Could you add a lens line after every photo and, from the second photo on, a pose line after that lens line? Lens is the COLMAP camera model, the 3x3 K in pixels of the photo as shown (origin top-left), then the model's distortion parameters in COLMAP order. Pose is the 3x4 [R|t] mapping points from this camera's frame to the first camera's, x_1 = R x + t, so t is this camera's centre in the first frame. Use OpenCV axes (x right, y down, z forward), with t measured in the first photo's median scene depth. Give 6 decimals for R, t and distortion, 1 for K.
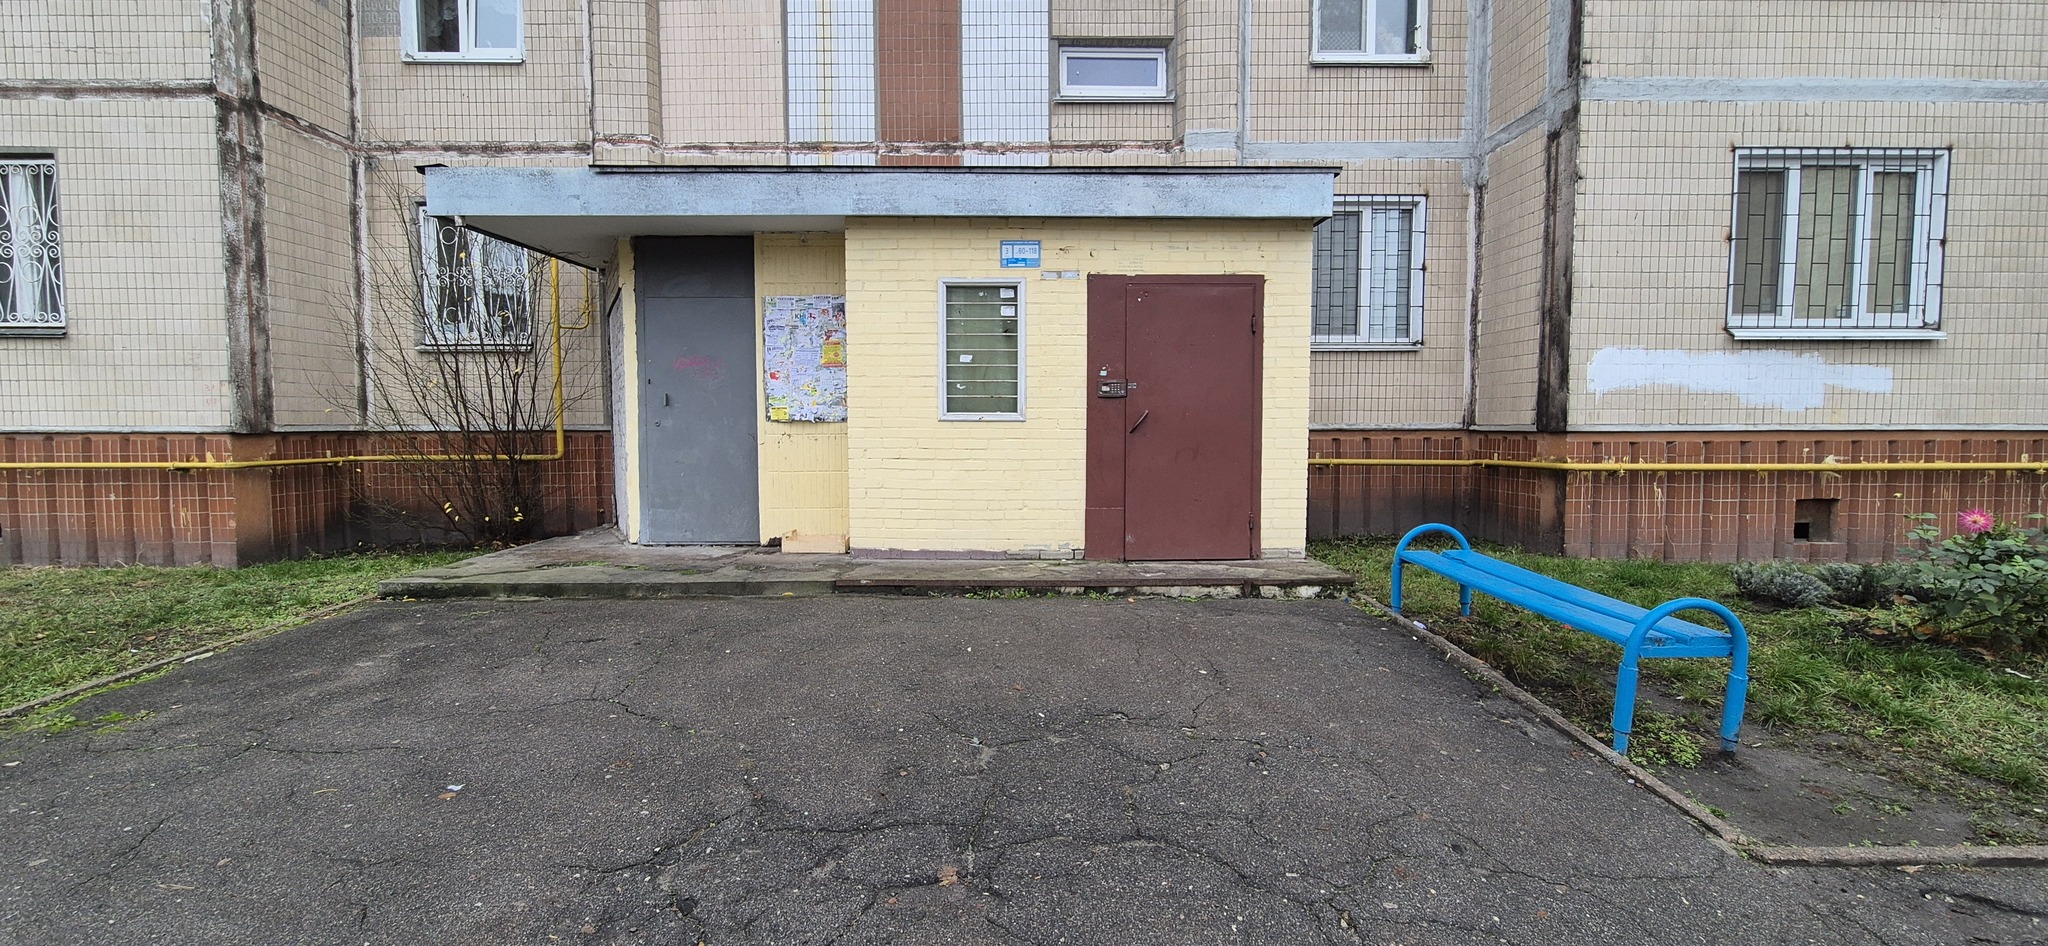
lens RADIAL K [[841.4, 0, 1017.8], [0, 841.4, 472.3], [0, 0, 1]] dist [-0.000824, 0.000346]
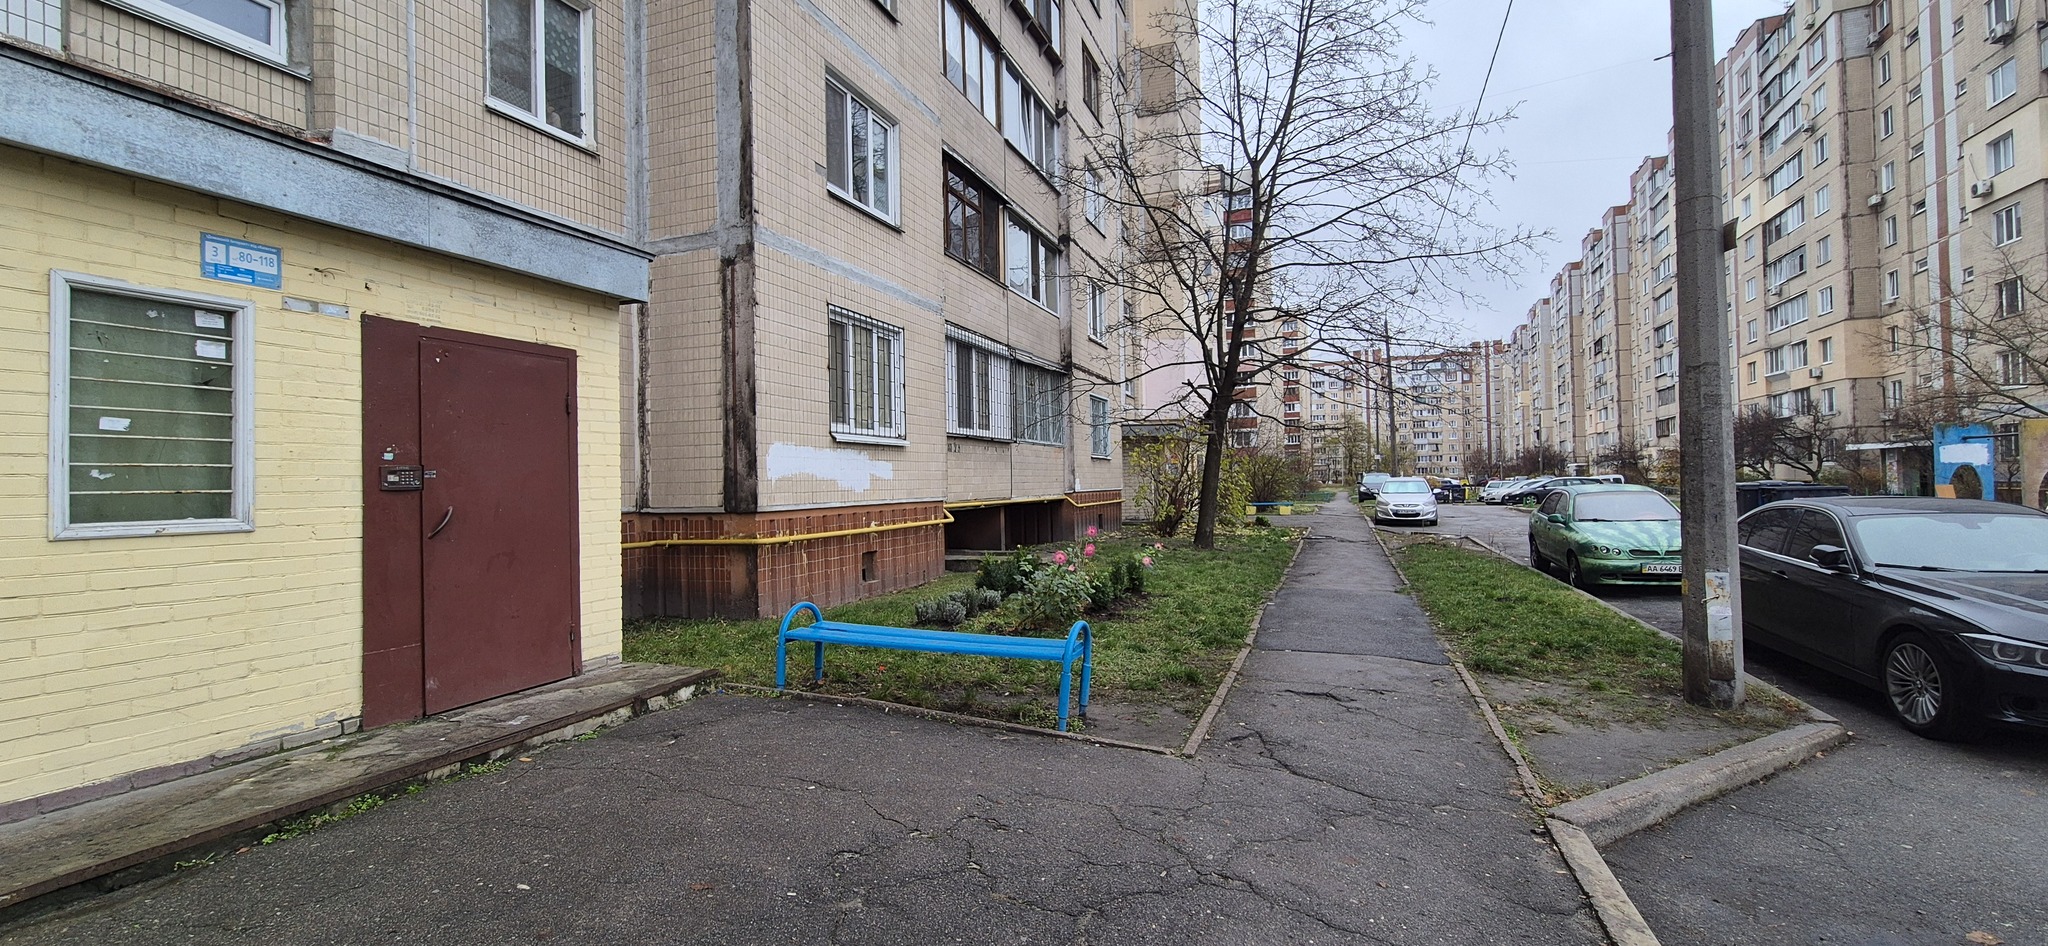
lens RADIAL K [[841.4, 0, 1017.8], [0, 841.4, 472.3], [0, 0, 1]] dist [-0.000824, 0.000346]
pose [[0.361784, 0.005621, 0.932245, -0.326272], [0.072000, 0.996827, -0.033953, -0.038346], [-0.929477, 0.079405, 0.360231, 0.230676]]
